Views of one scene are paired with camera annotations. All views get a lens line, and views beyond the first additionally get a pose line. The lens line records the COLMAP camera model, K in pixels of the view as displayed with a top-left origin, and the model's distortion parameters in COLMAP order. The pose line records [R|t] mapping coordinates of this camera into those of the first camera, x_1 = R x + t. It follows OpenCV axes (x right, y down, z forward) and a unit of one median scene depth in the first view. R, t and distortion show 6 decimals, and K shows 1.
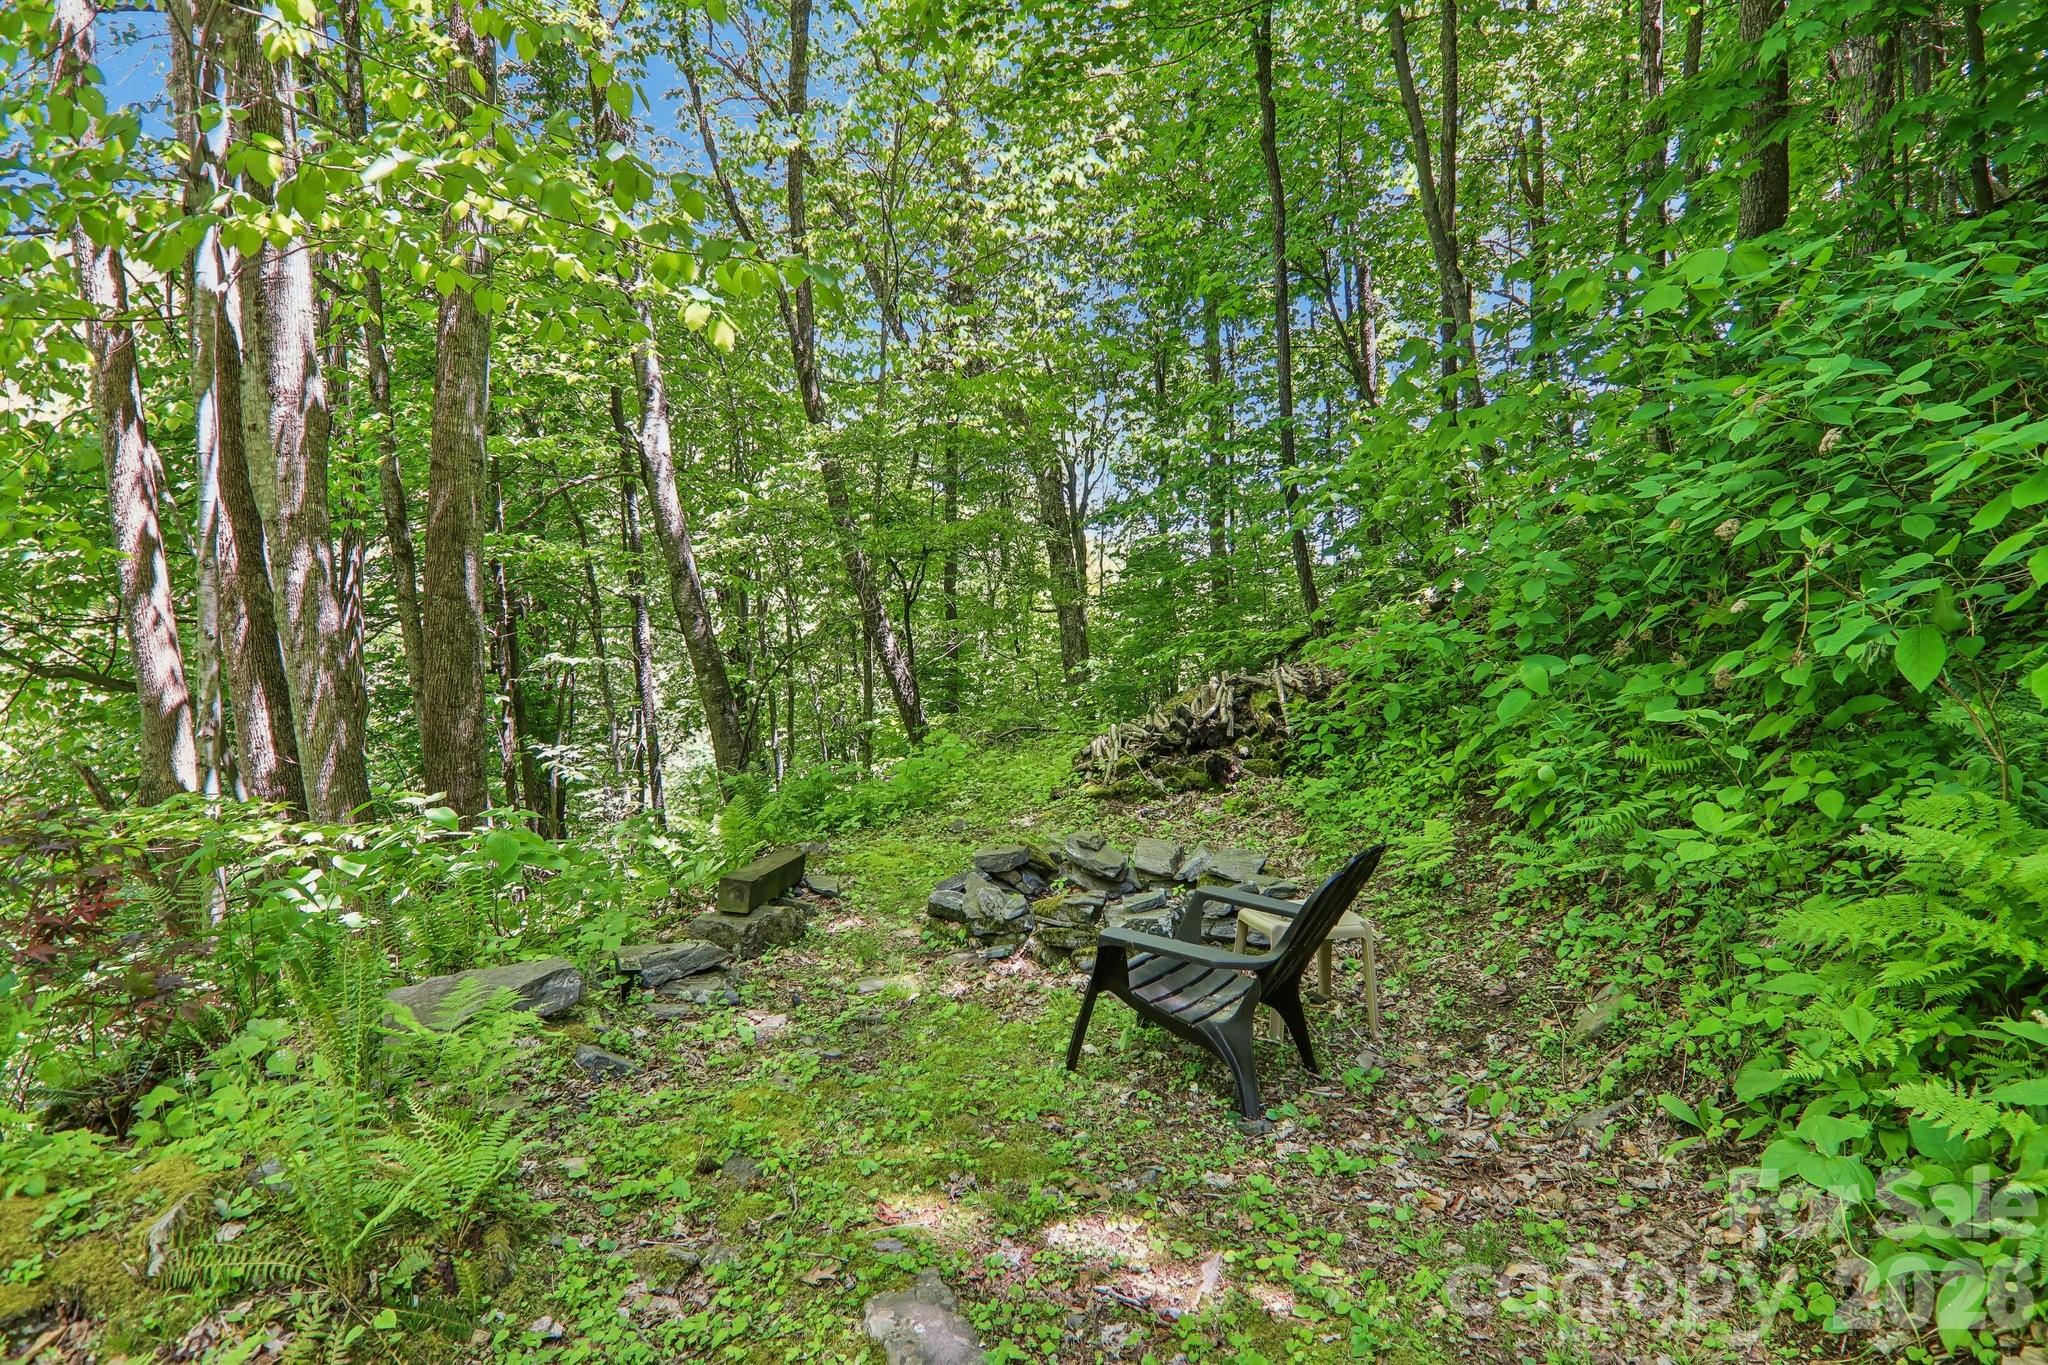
lens RADIAL K [[1138.7, 0, 1032.1], [0, 1138.7, 700.2], [0, 0, 1]] dist [0.006821, -0.021378]
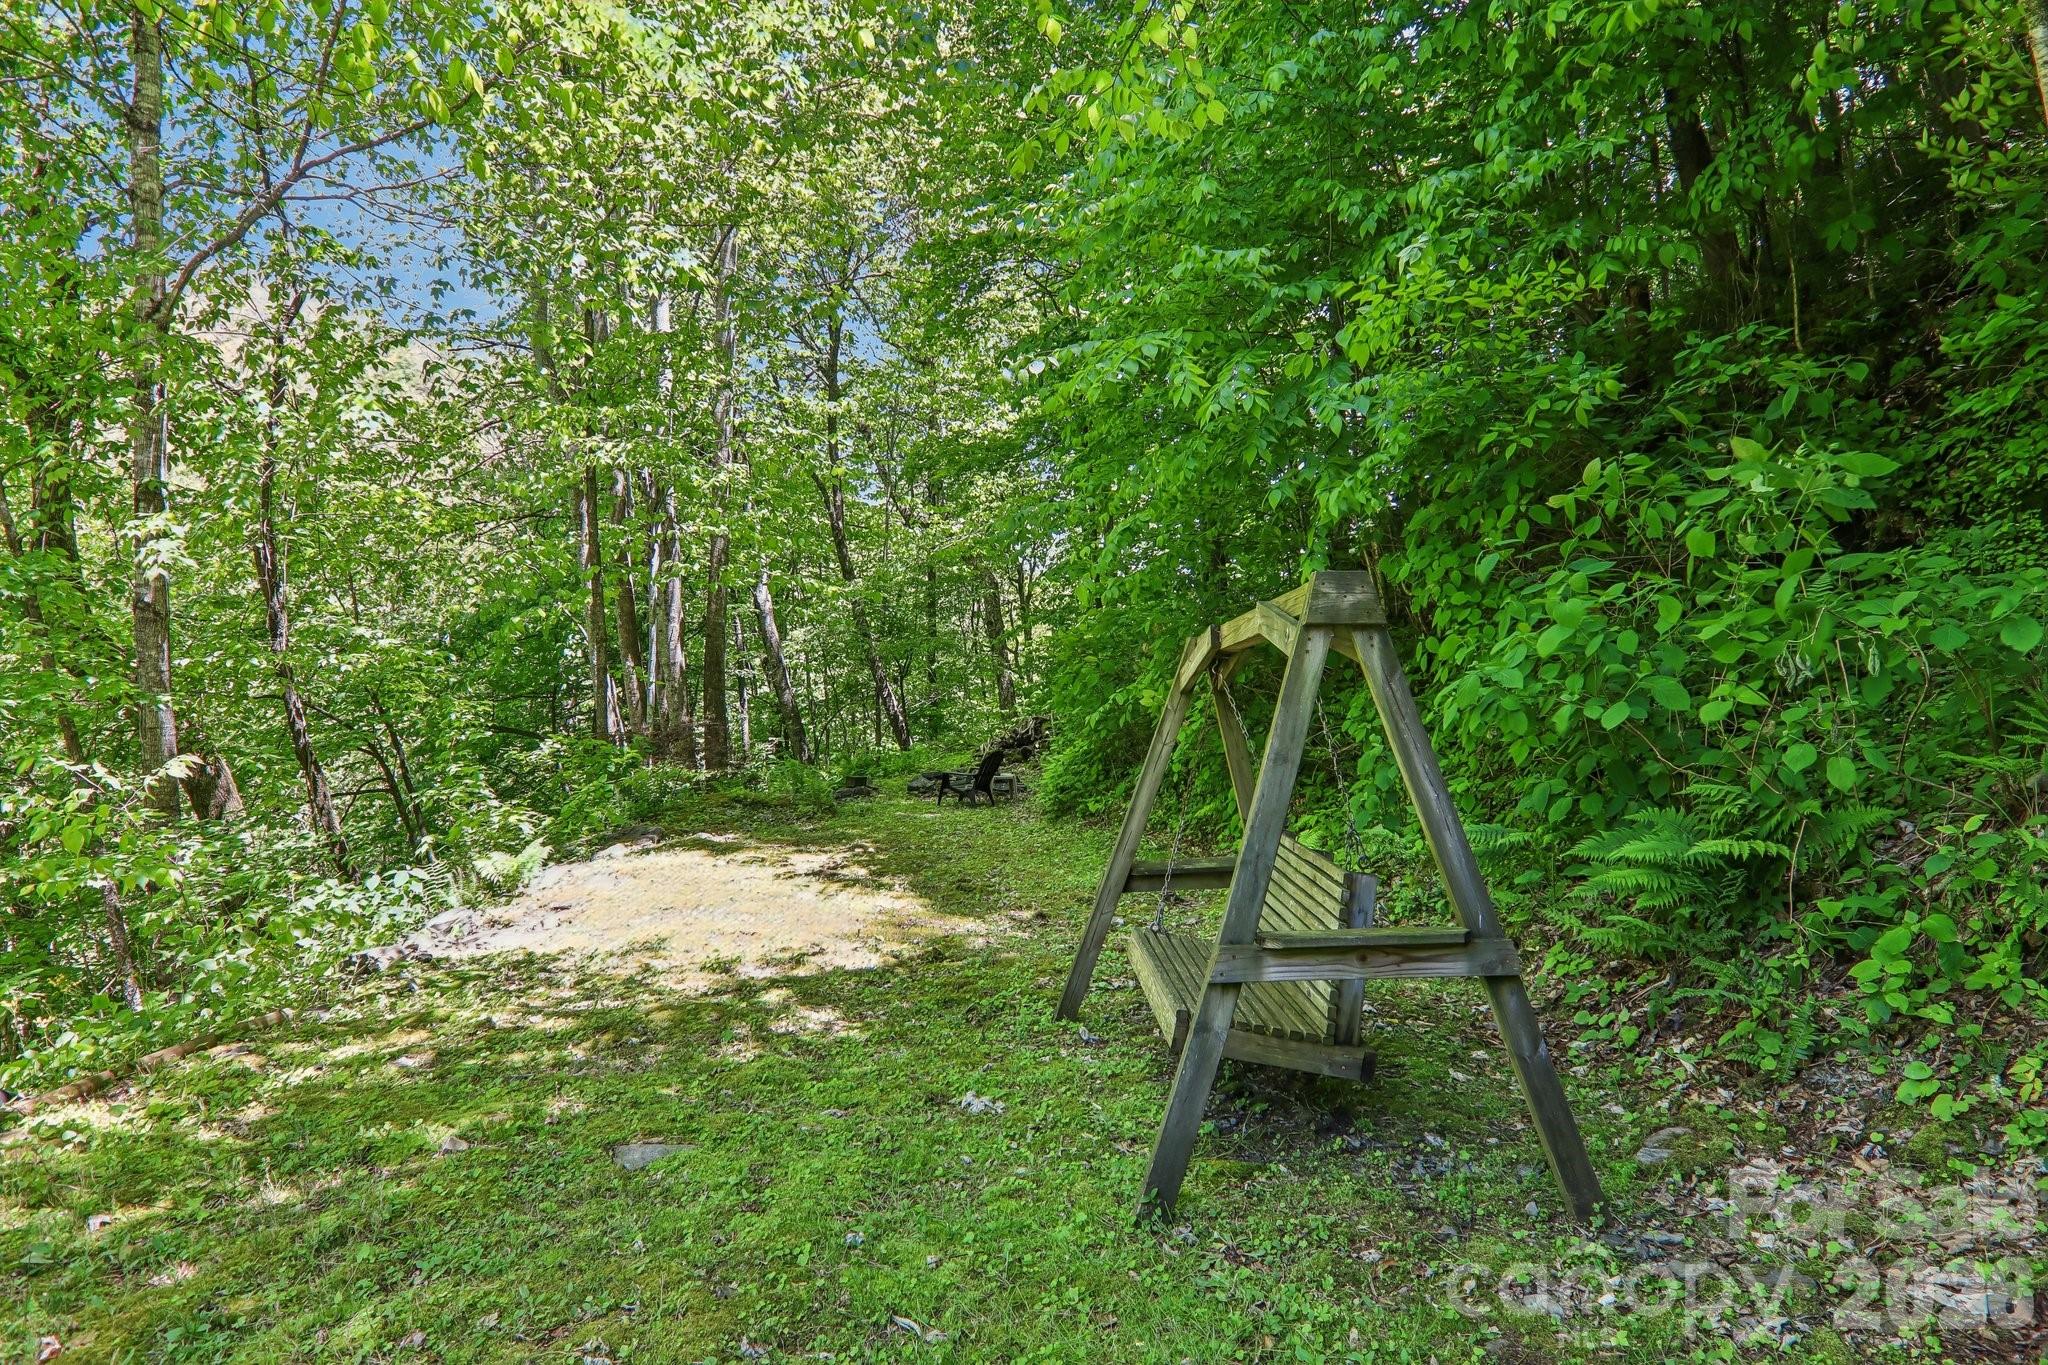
lens RADIAL K [[1138.7, 0, 1032.1], [0, 1138.7, 700.2], [0, 0, 1]] dist [0.006821, -0.021378]
pose [[0.999790, -0.020482, -0.000880, 0.090783], [0.020431, 0.999007, -0.039596, 0.022109], [0.001690, 0.039570, 0.999215, -0.741941]]
